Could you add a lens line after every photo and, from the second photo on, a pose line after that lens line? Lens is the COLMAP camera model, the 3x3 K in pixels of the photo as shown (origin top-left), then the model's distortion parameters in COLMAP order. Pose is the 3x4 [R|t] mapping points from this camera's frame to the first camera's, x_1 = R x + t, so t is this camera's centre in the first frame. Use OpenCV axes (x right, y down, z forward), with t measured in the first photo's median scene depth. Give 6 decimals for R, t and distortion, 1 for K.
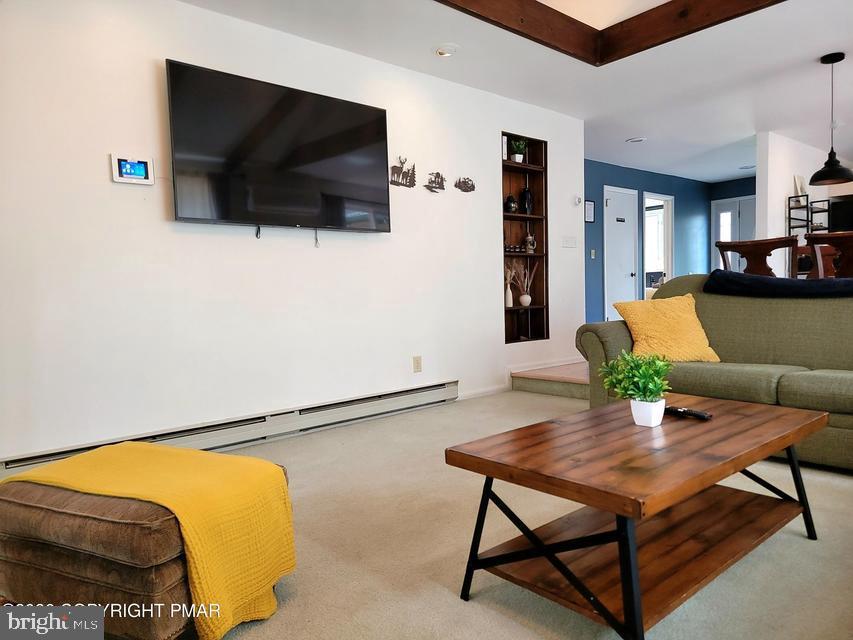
lens RADIAL K [[599.9, 0, 425.0], [0, 599.9, 324.3], [0, 0, 1]] dist [0.062677, -0.046352]
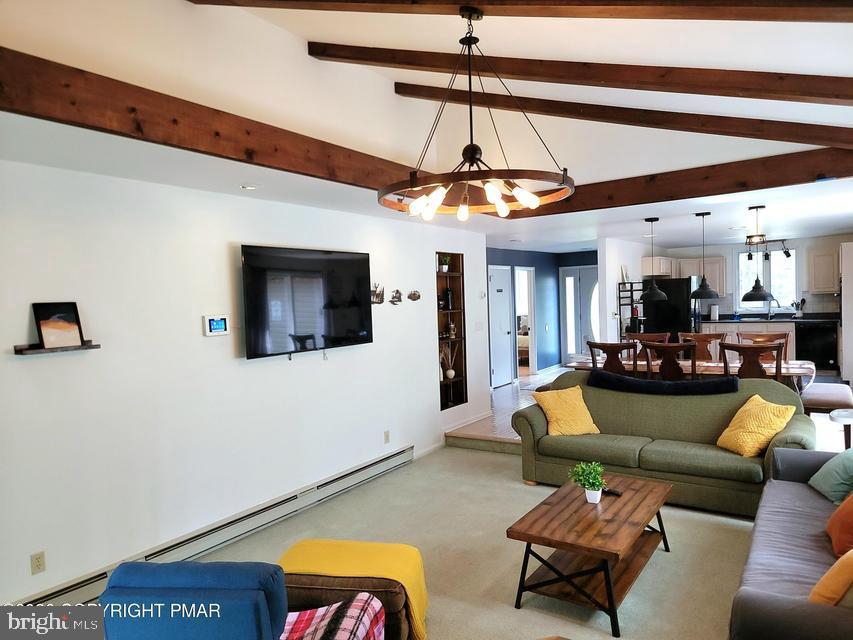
lens RADIAL K [[599.9, 0, 434.5], [0, 599.9, 320.8], [0, 0, 1]] dist [0.062677, -0.046352]
pose [[0.963189, -0.013471, 0.268486, -0.260078], [0.019726, 0.999593, -0.020612, -0.157149], [-0.268099, 0.025149, 0.963063, -0.299872]]
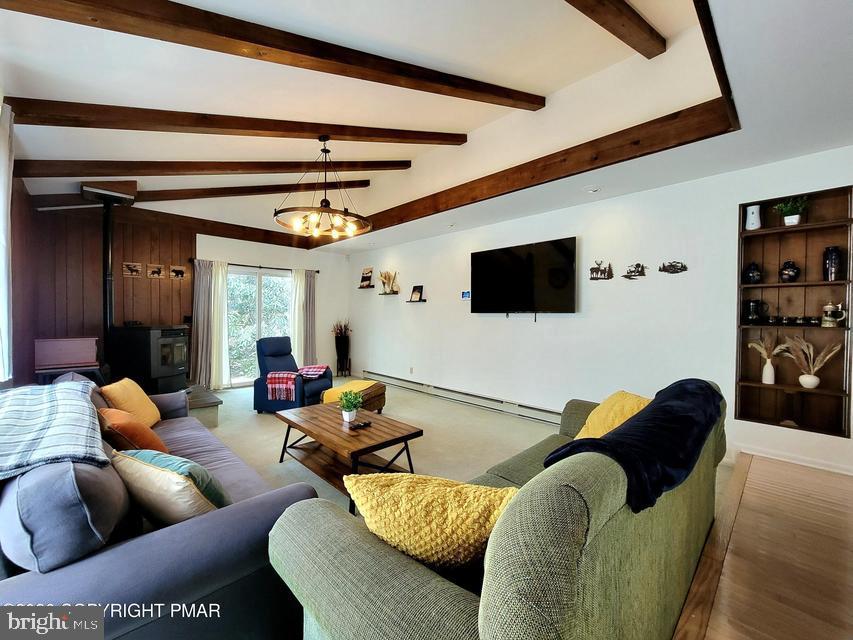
lens RADIAL K [[353.2, 0, 429.0], [0, 353.2, 317.8], [0, 0, 1]] dist [-0.004612, 0.001144]
pose [[0.036624, 0.035234, -0.998708, 0.776498], [-0.066293, 0.997262, 0.032752, -0.133323], [0.997128, 0.065008, 0.038859, 0.538802]]
